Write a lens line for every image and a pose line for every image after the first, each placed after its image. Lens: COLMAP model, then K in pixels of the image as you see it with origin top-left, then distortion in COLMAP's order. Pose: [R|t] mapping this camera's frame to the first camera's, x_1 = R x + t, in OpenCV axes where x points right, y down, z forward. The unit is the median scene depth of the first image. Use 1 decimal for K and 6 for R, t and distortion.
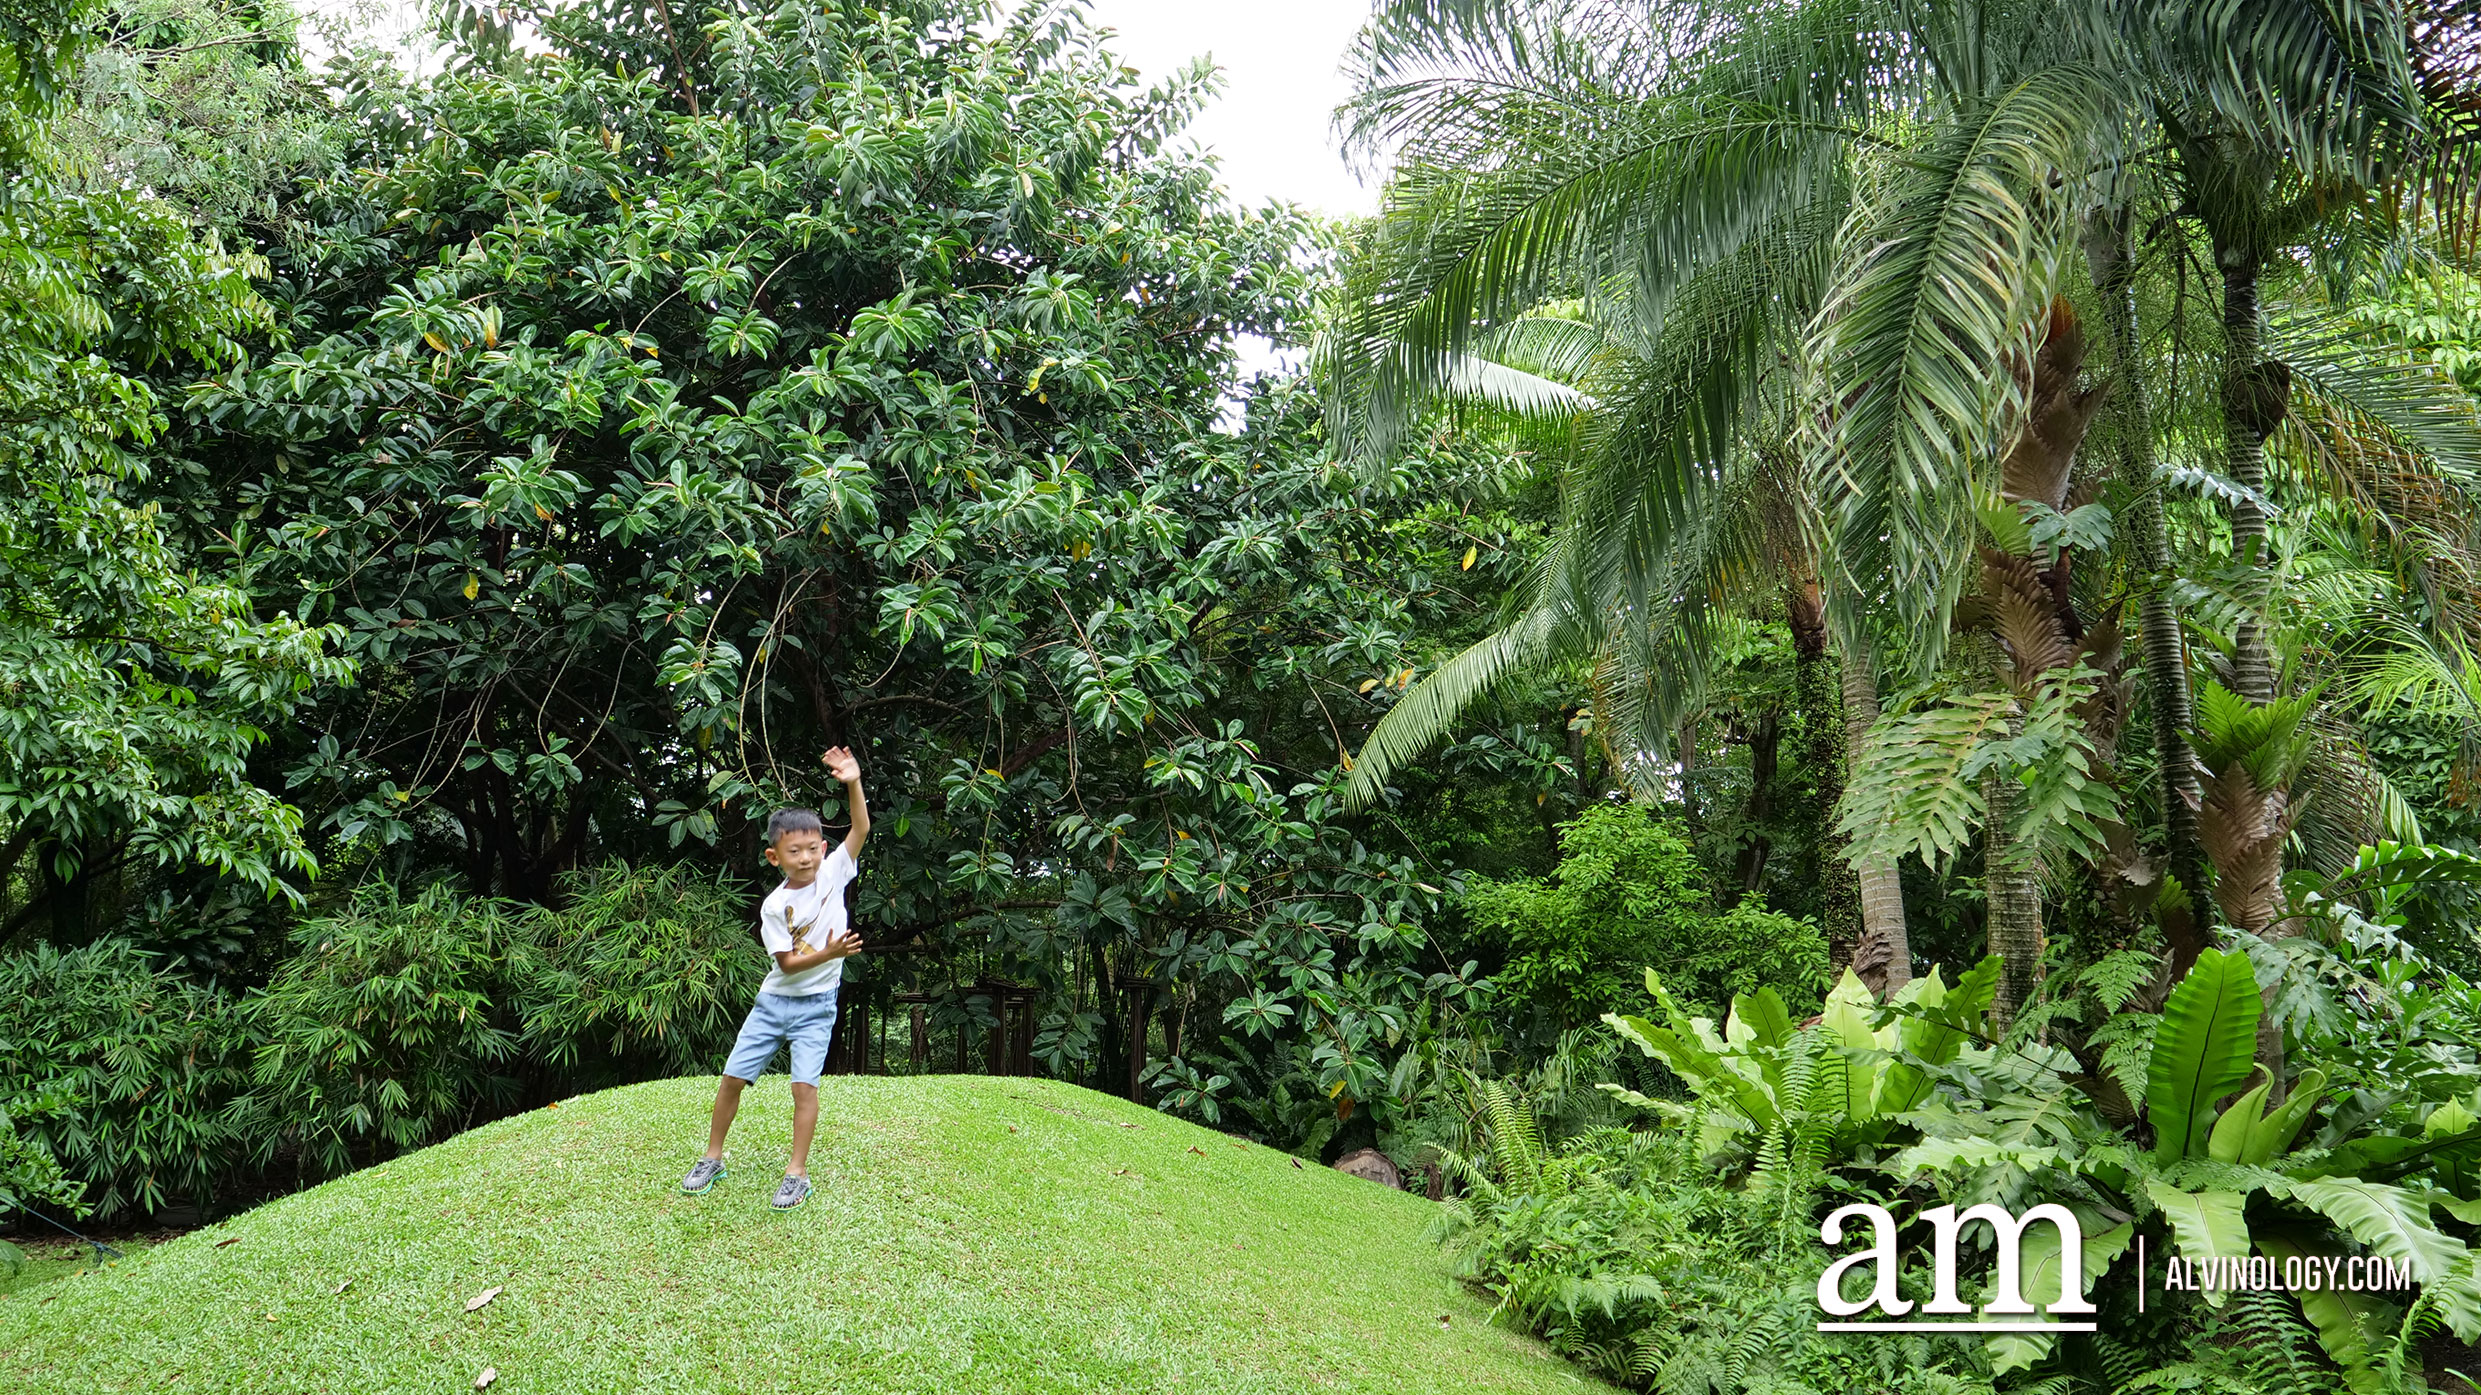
lens RADIAL K [[1915.4, 0, 1240.3], [0, 1915.4, 701.8], [0, 0, 1]] dist [-0.034033, 0.008063]
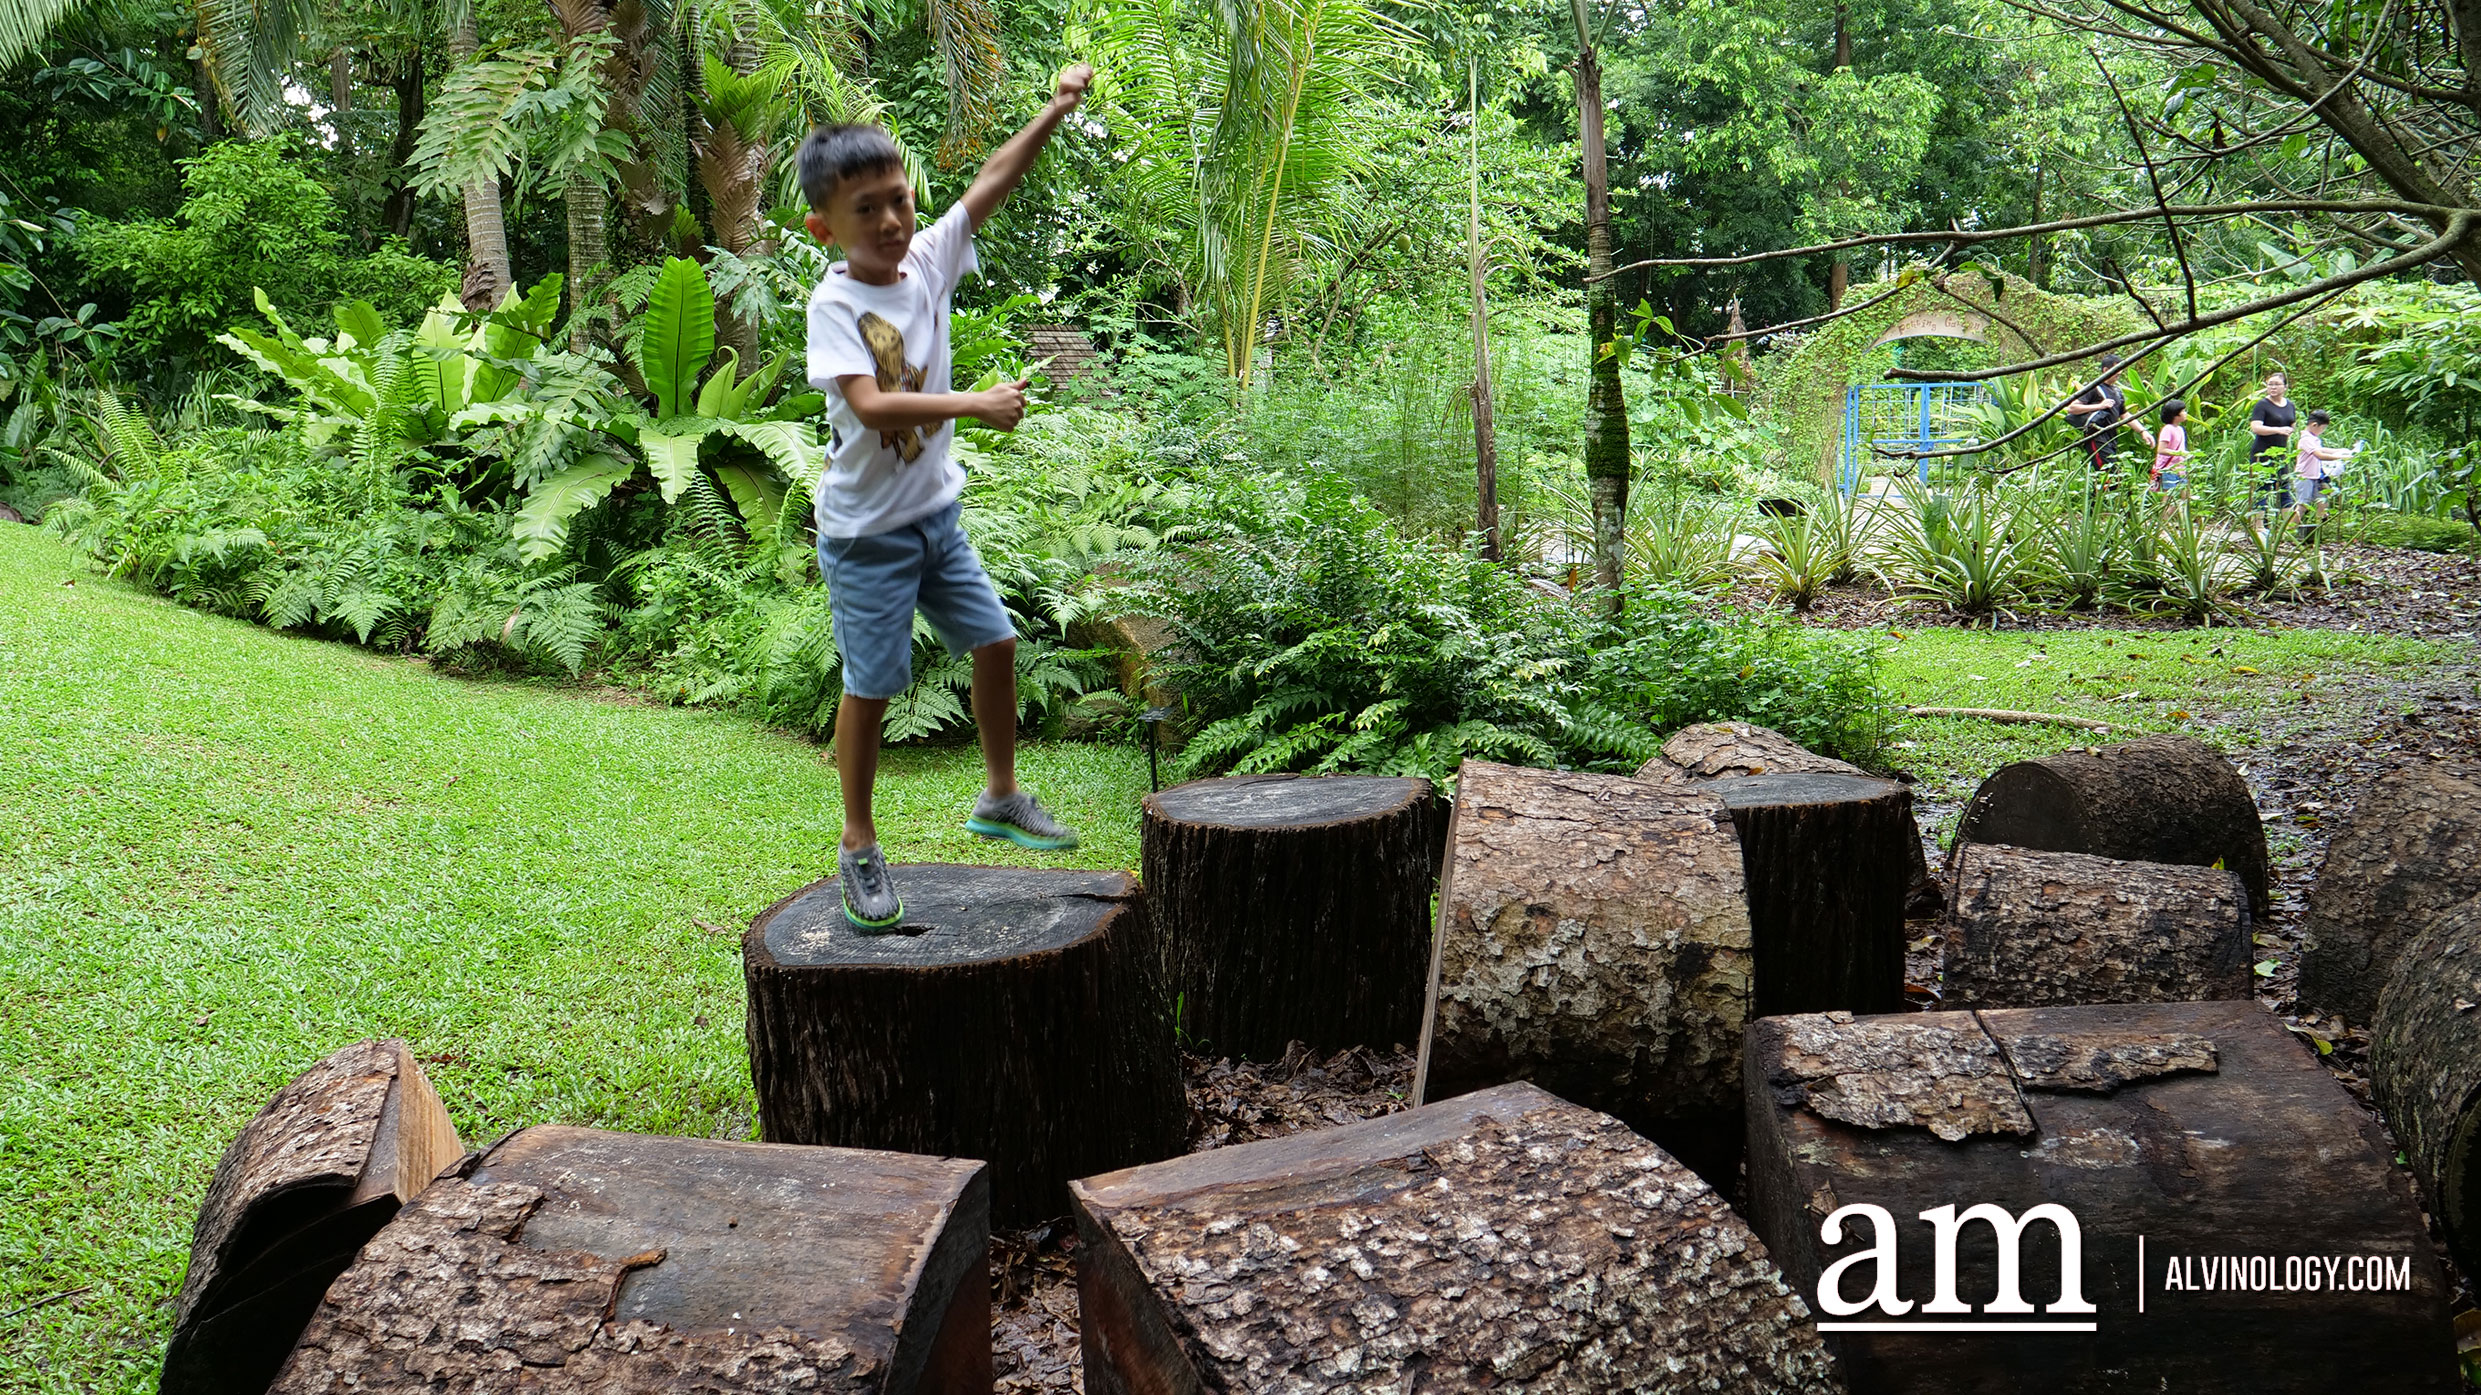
lens RADIAL K [[1915.4, 0, 1248.7], [0, 1915.4, 682.9], [0, 0, 1]] dist [-0.034033, 0.008063]
pose [[0.793085, -0.118490, 0.597474, -0.014249], [-0.076035, 0.953966, 0.290118, -0.004857], [-0.604346, -0.275517, 0.747567, -0.234361]]
